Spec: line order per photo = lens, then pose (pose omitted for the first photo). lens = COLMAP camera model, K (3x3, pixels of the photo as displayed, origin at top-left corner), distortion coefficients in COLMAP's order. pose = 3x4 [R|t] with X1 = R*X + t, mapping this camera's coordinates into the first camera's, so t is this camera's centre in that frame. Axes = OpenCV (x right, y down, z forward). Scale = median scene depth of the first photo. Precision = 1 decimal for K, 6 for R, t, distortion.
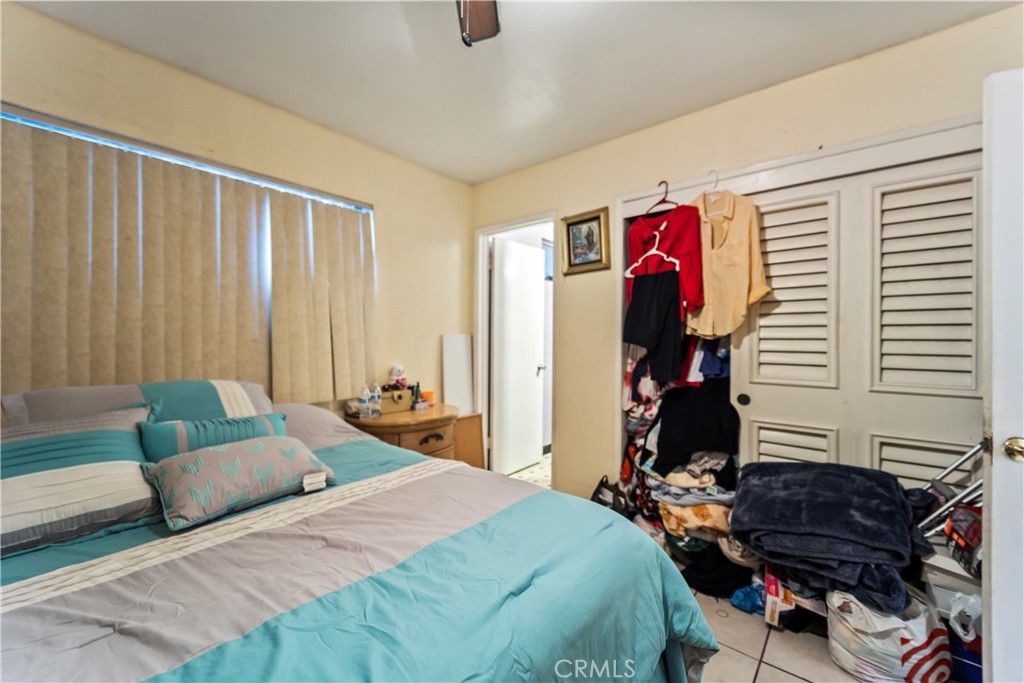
lens RADIAL K [[406.4, 0, 506.3], [0, 406.4, 340.8], [0, 0, 1]] dist [0.006780, -0.004110]
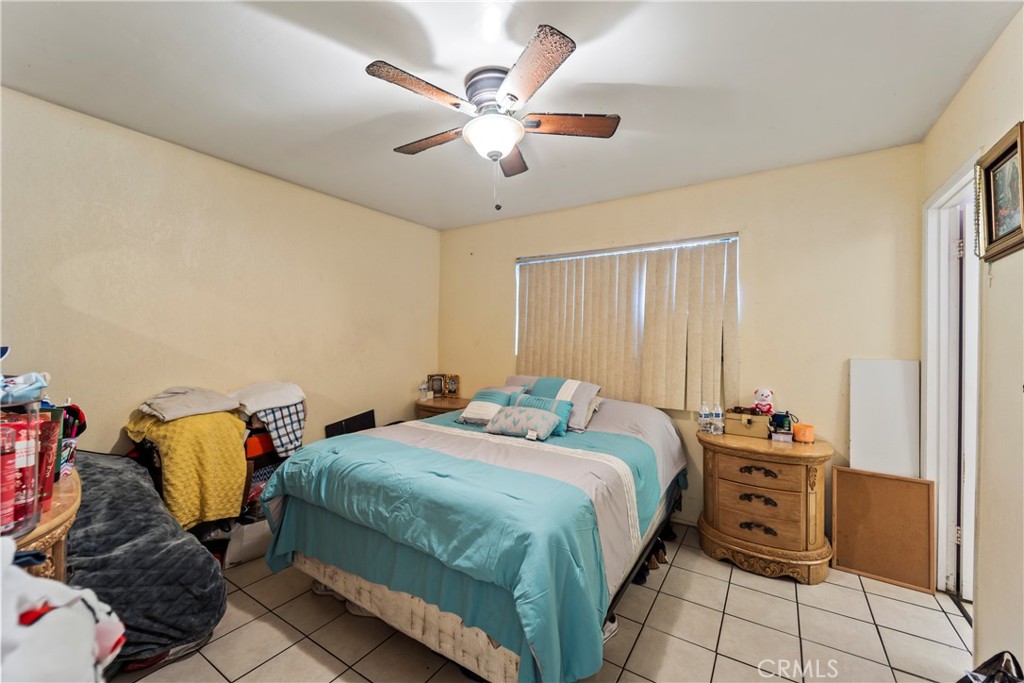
lens RADIAL K [[406.4, 0, 504.9], [0, 406.4, 339.2], [0, 0, 1]] dist [0.006780, -0.004110]
pose [[0.102270, -0.006216, -0.994737, 0.756411], [-0.020143, 0.999762, -0.008318, -0.045886], [0.994553, 0.020888, 0.102121, 0.358456]]
